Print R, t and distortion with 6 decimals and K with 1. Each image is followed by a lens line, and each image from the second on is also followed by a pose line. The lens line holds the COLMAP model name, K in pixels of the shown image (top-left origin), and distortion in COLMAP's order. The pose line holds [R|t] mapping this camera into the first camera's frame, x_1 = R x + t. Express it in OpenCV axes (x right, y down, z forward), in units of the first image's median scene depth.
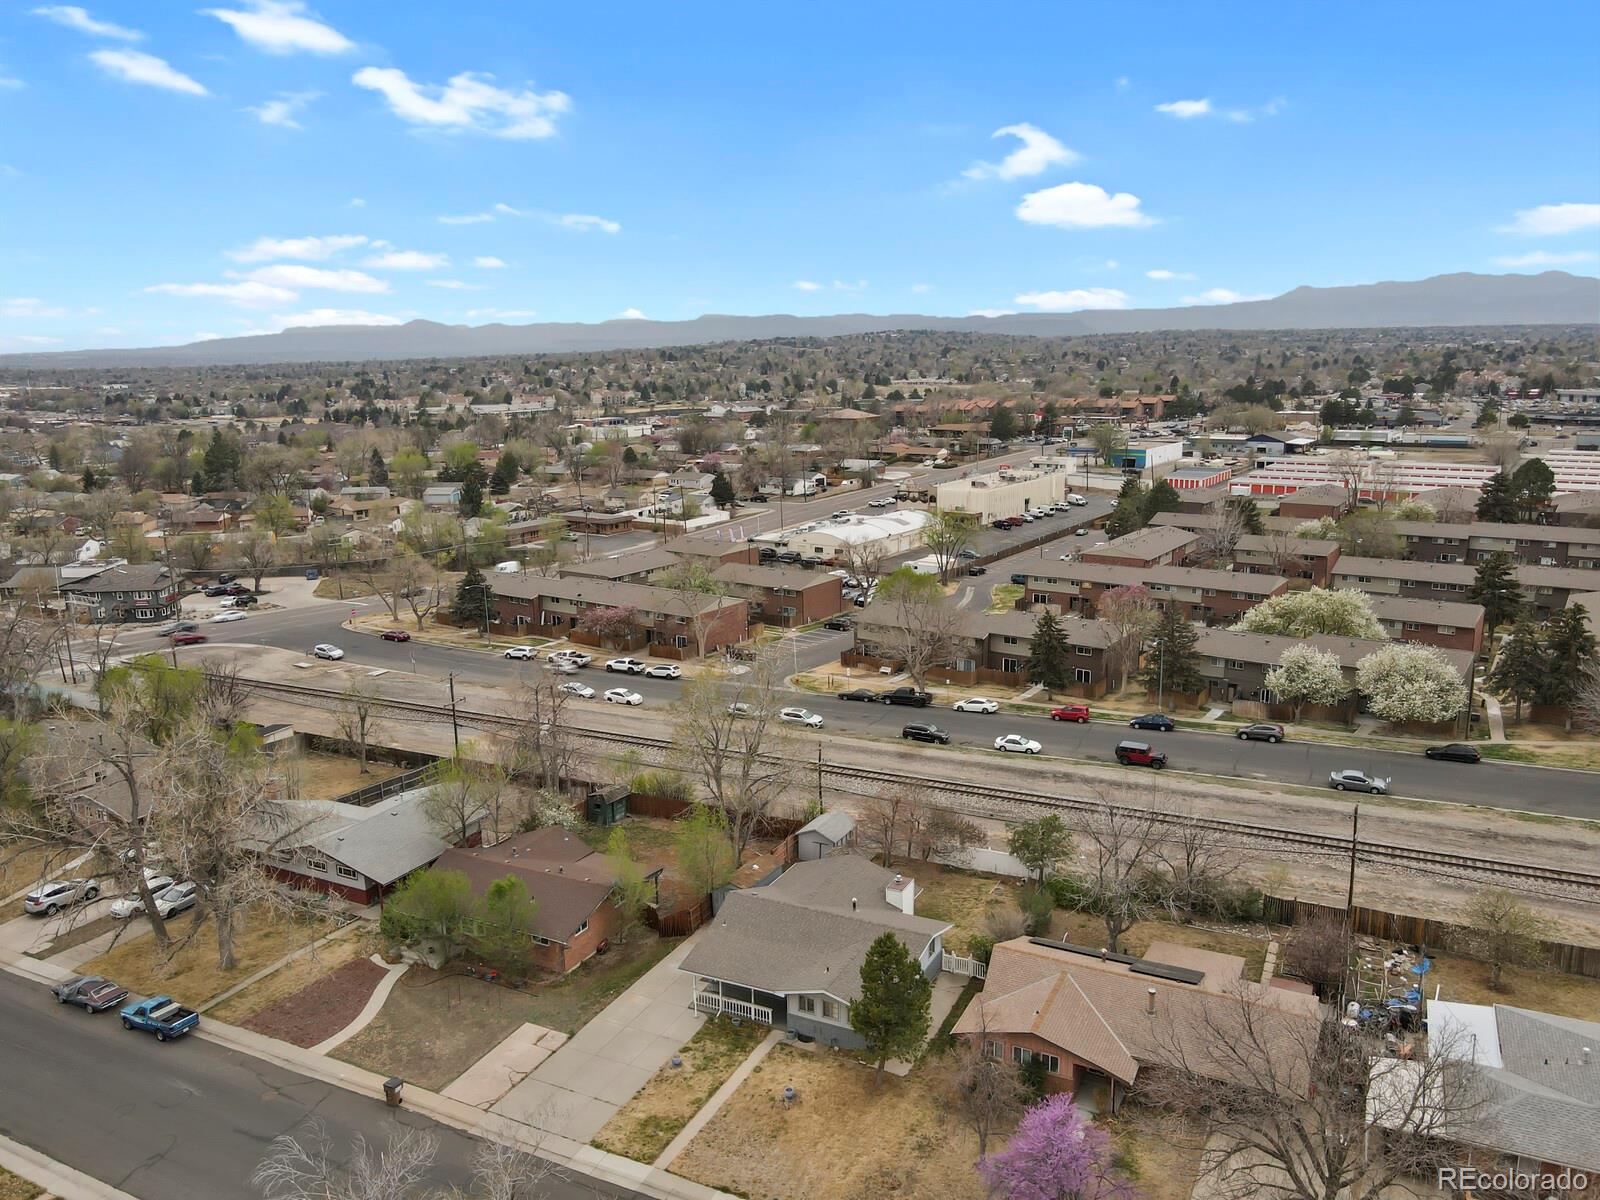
lens RADIAL K [[1171.1, 0, 800.0], [0, 1171.1, 600.0], [0, 0, 1]] dist [-0.017760, 0.060889]
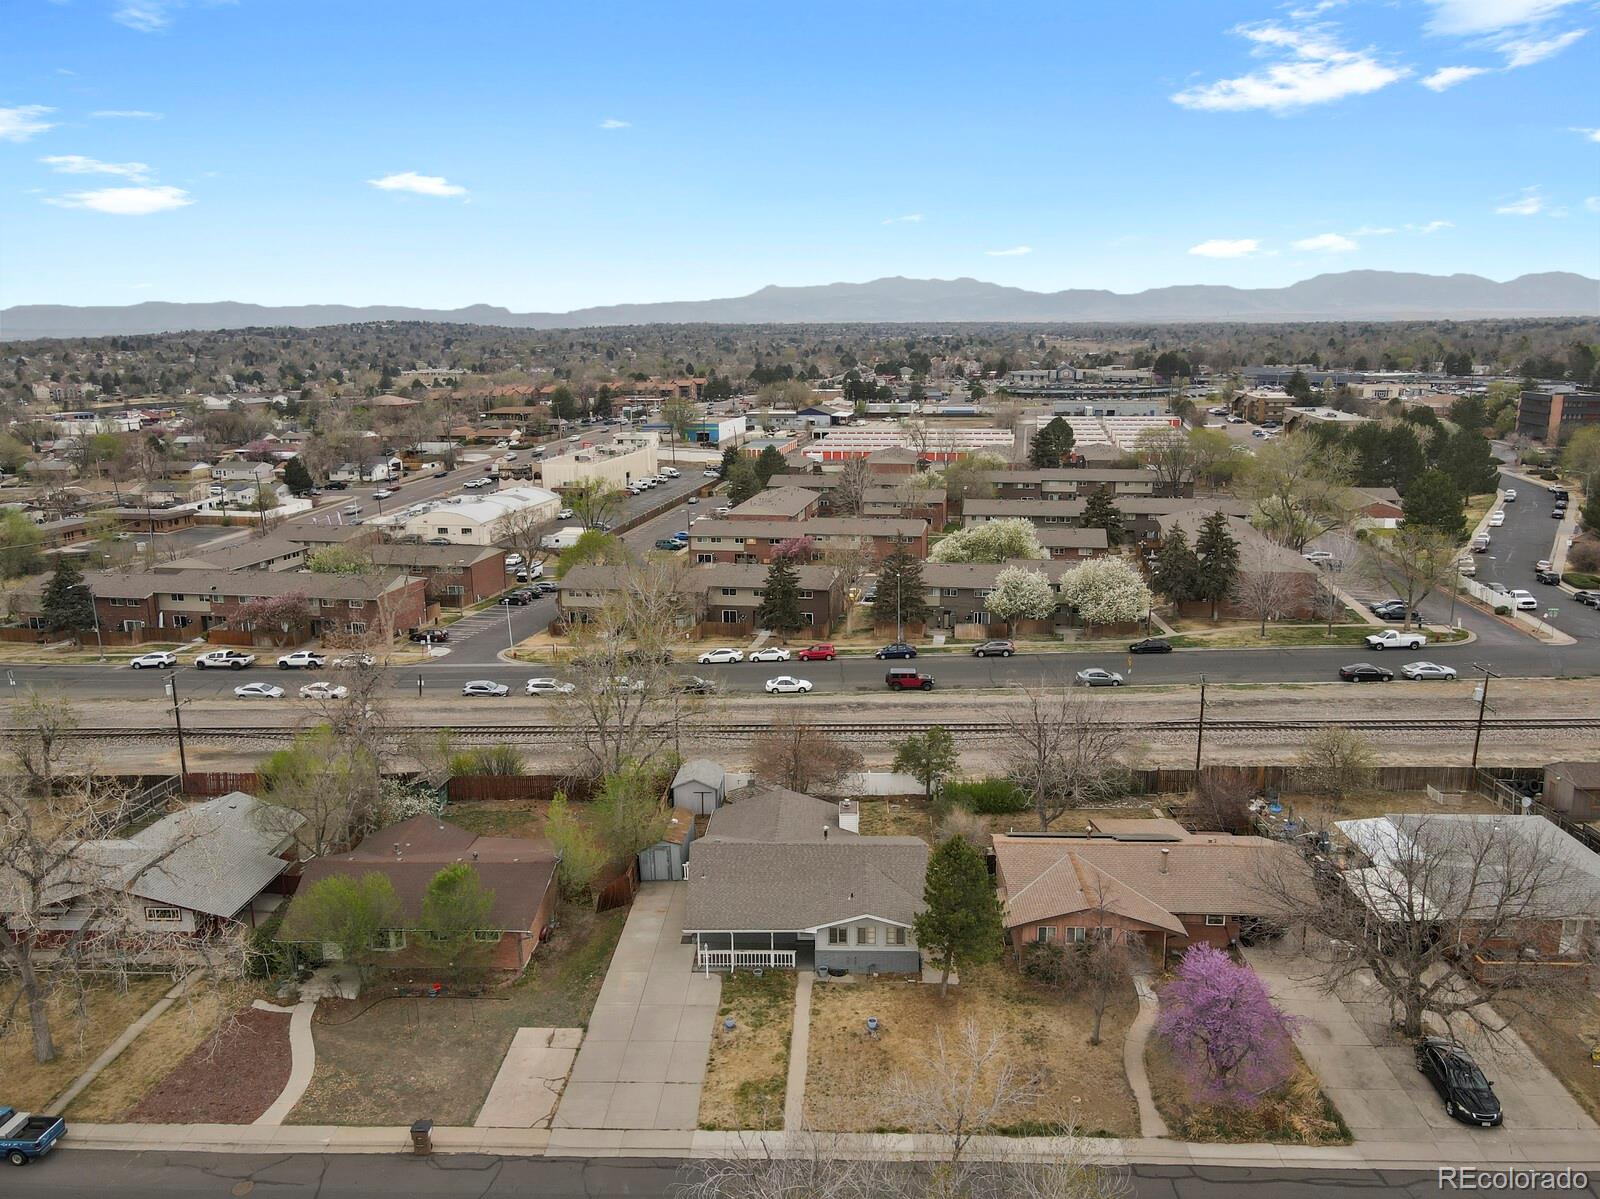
lens RADIAL K [[1171.1, 0, 800.0], [0, 1171.1, 599.5], [0, 0, 1]] dist [-0.017760, 0.060889]
pose [[0.916014, -0.085613, 0.391904, -0.150264], [0.083310, 0.996260, 0.022913, 0.022589], [-0.392400, 0.011661, 0.919721, 0.062298]]
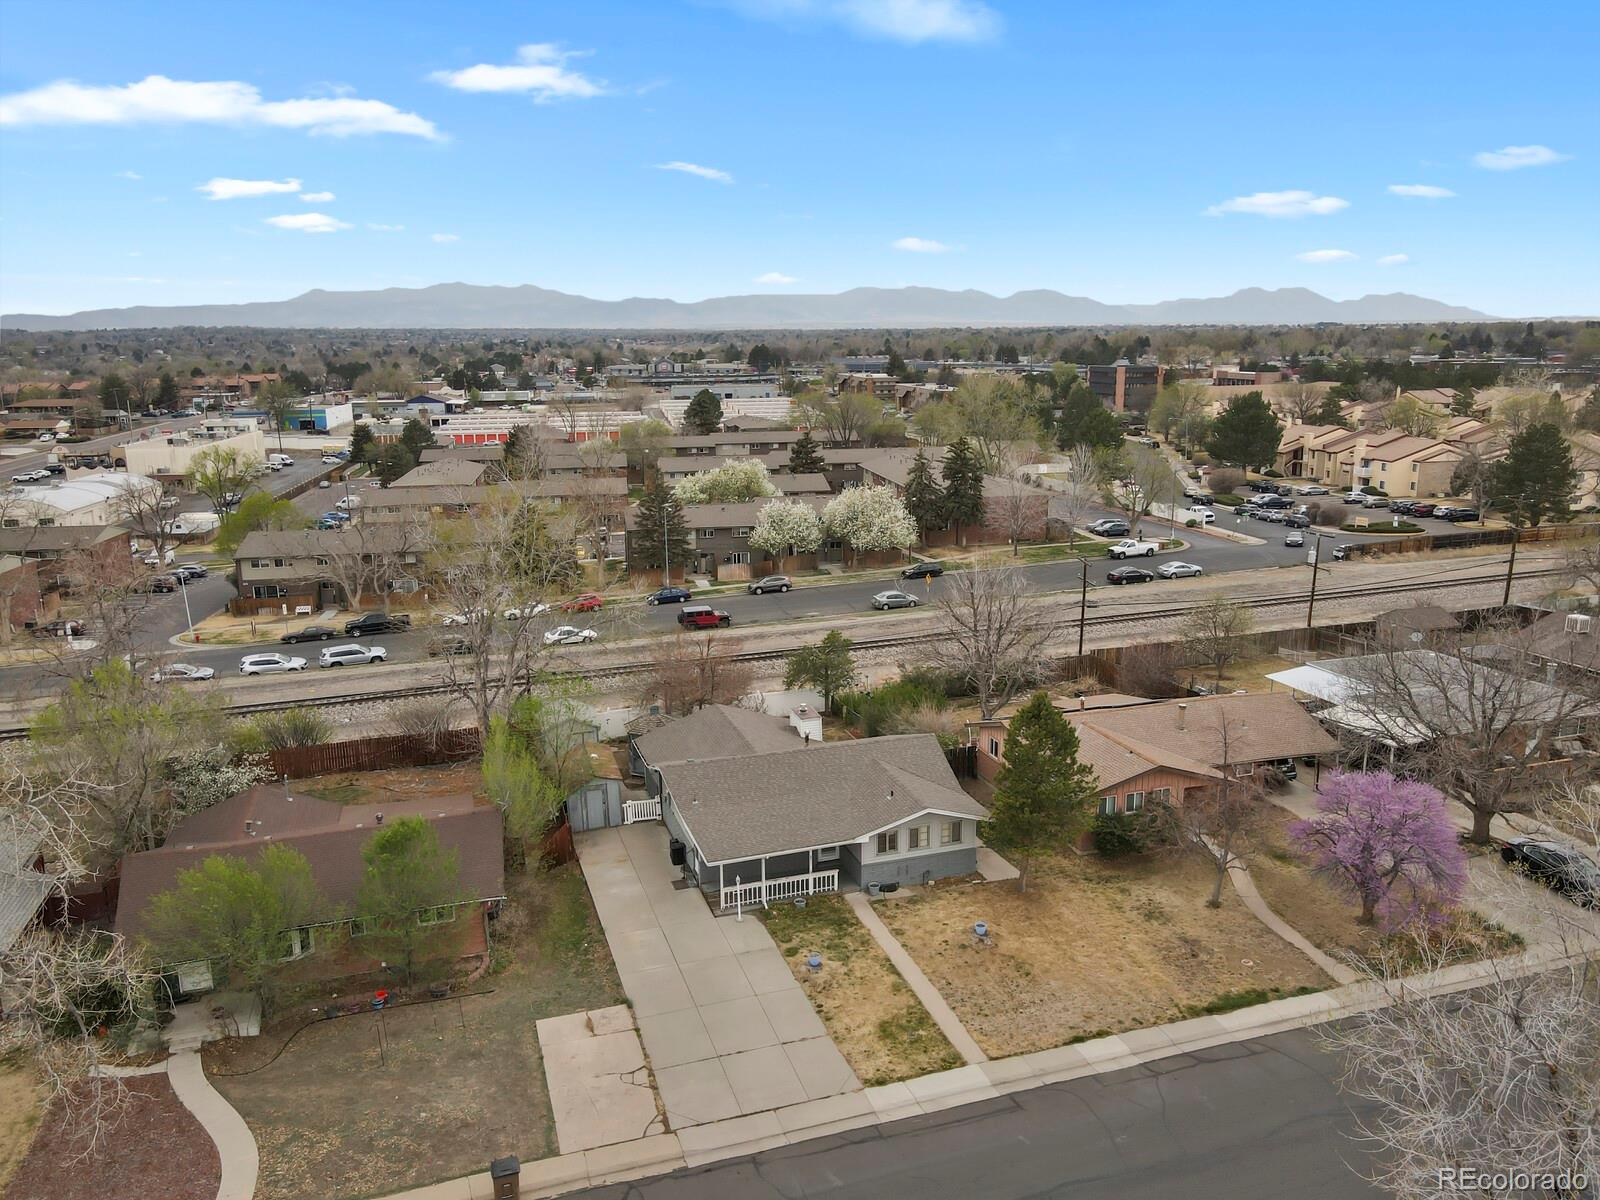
lens RADIAL K [[1171.1, 0, 800.0], [0, 1171.1, 600.0], [0, 0, 1]] dist [-0.017760, 0.060889]
pose [[0.721524, -0.147710, 0.676450, -0.219104], [0.146323, 0.987443, 0.059546, 0.055356], [-0.676752, 0.056016, 0.734077, 0.192041]]
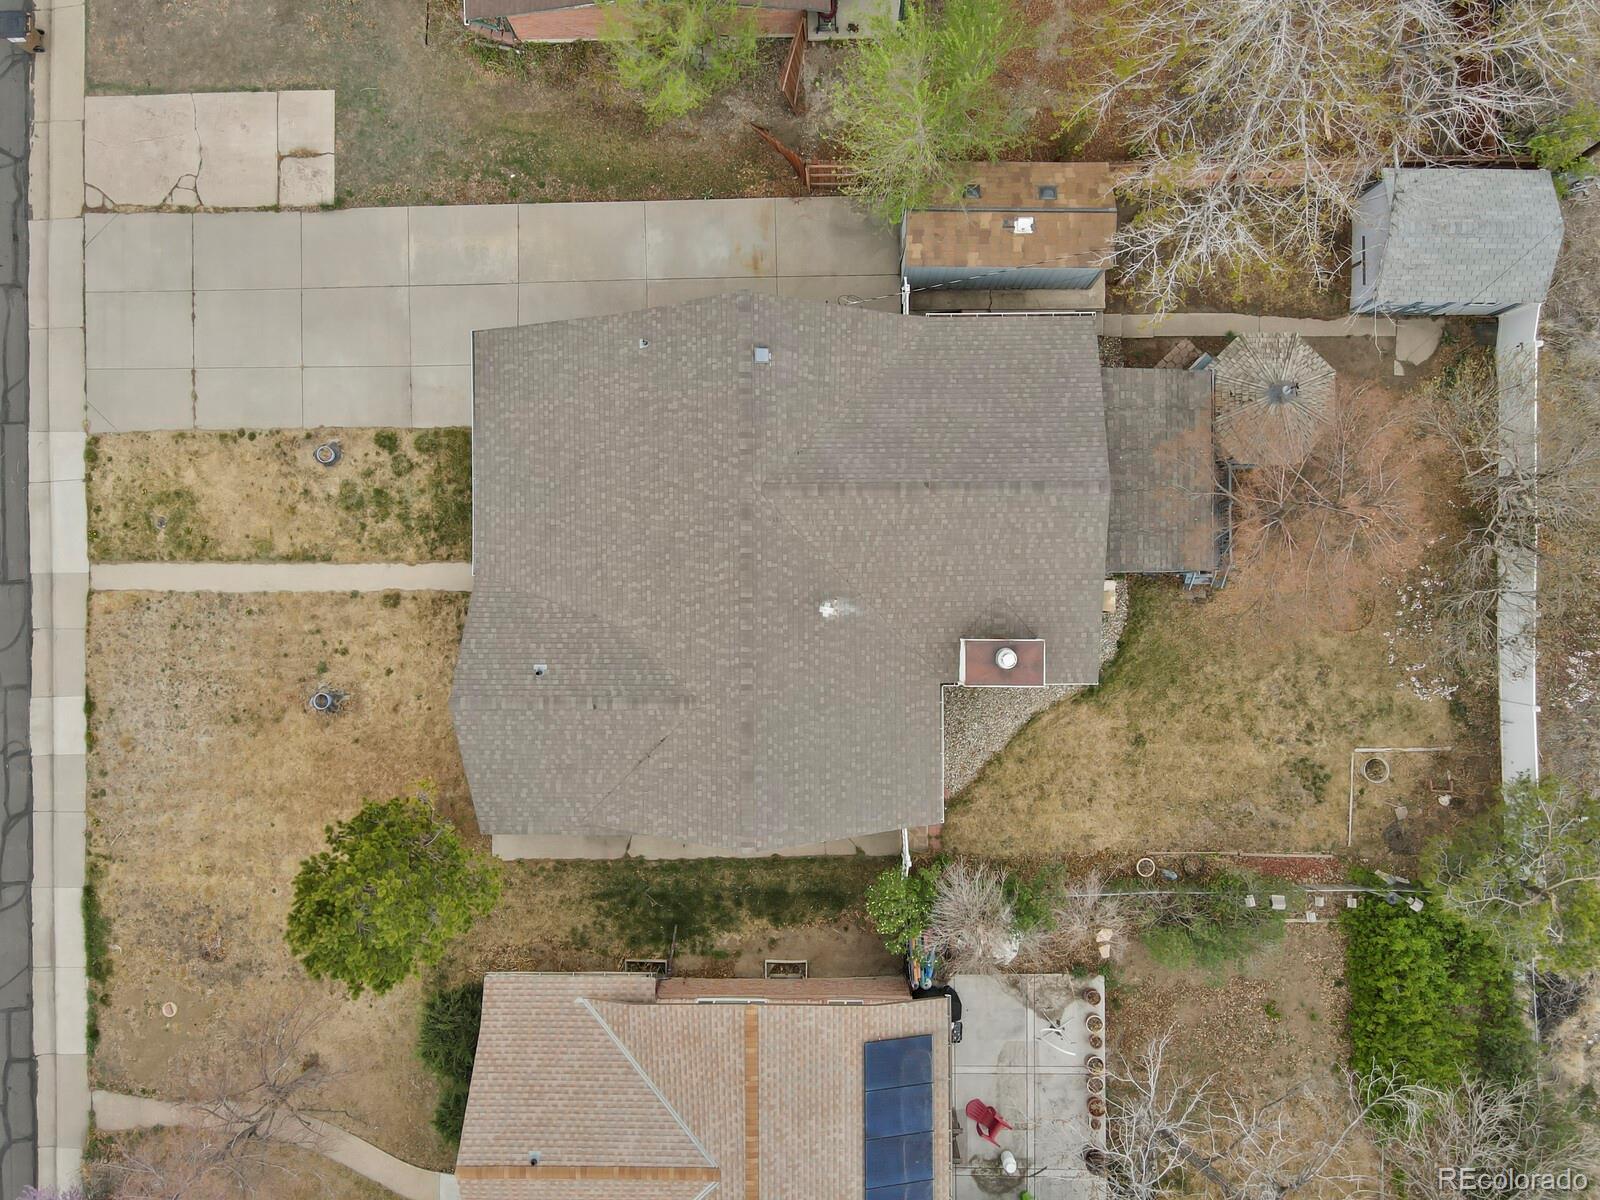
lens RADIAL K [[1171.1, 0, 800.0], [0, 1171.1, 600.0], [0, 0, 1]] dist [-0.017760, 0.060889]
pose [[0.443652, 0.896197, -0.001847, 0.017933], [-0.141468, 0.072067, 0.987316, -0.055556], [0.884963, -0.437764, 0.158756, 0.427458]]
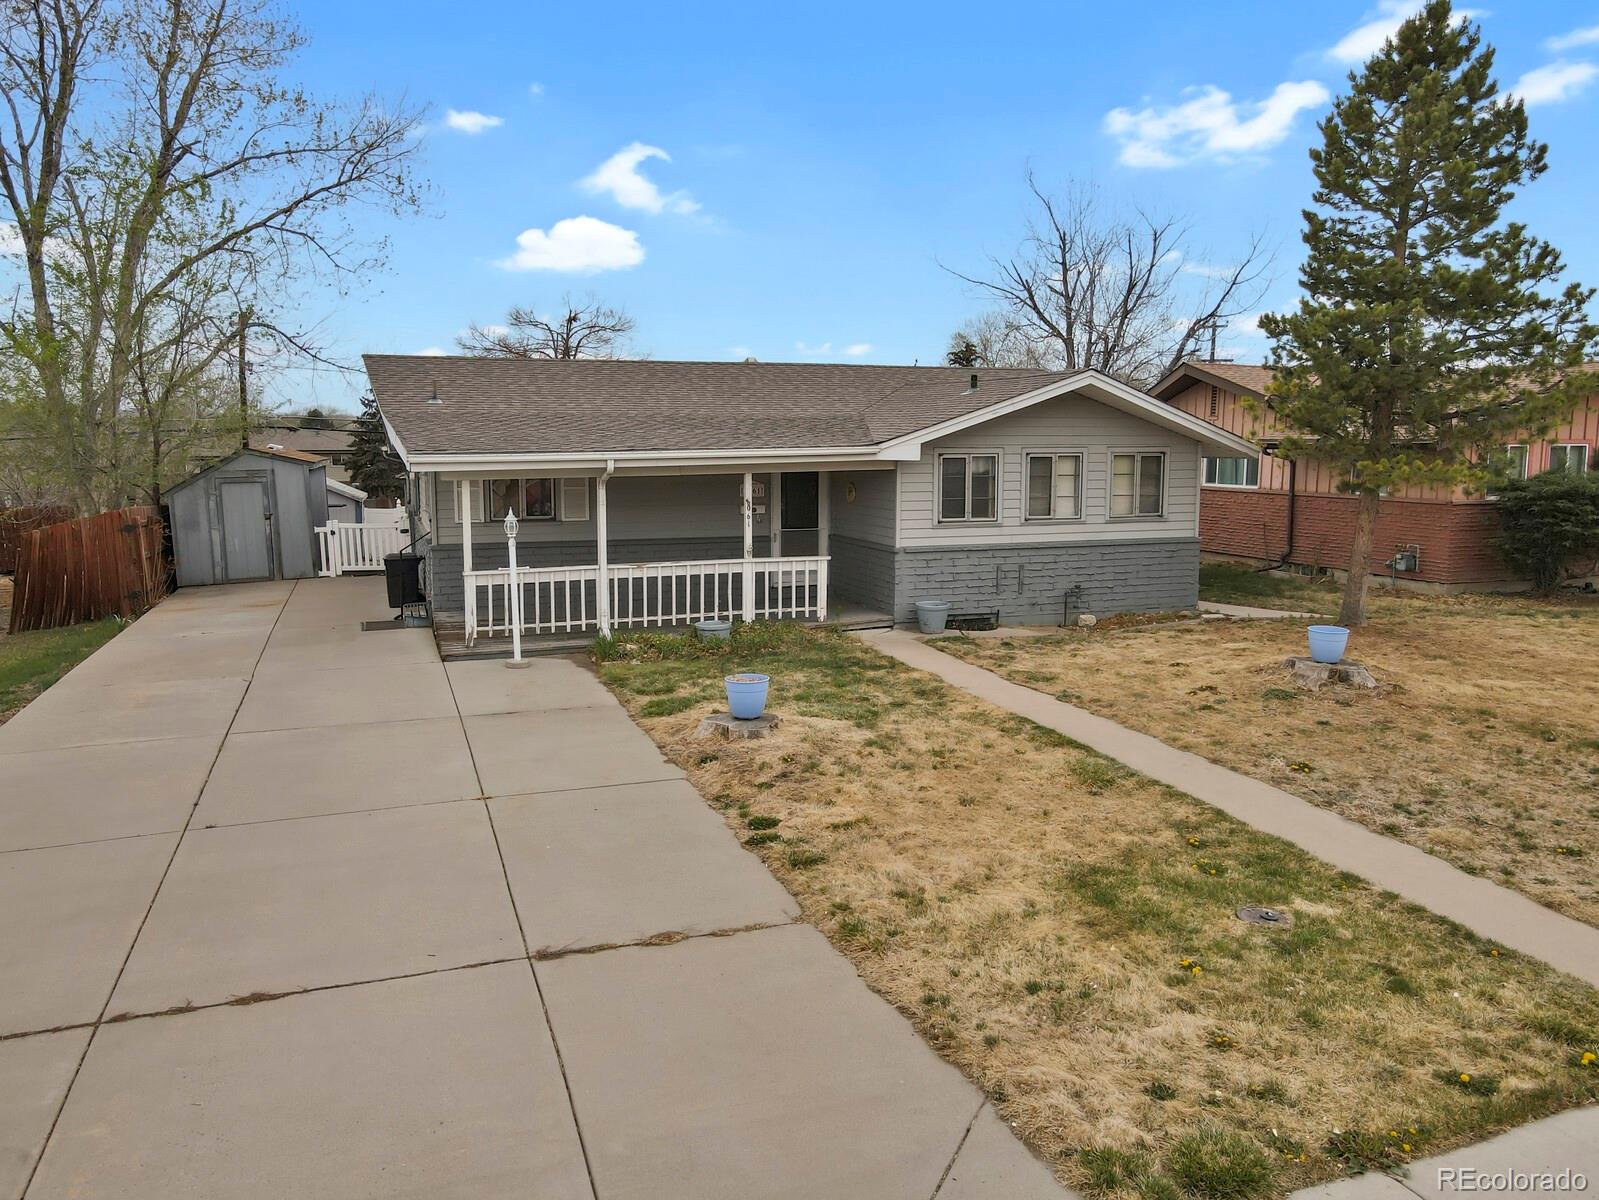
lens RADIAL K [[1198.1, 0, 794.9], [0, 1198.1, 598.9], [0, 0, 1]] dist [-0.000505, 0.001904]
pose [[0.705295, -0.089521, 0.703239, -0.090133], [0.140182, 0.990019, -0.014564, 0.152045], [-0.694916, 0.108853, 0.710804, 0.343796]]
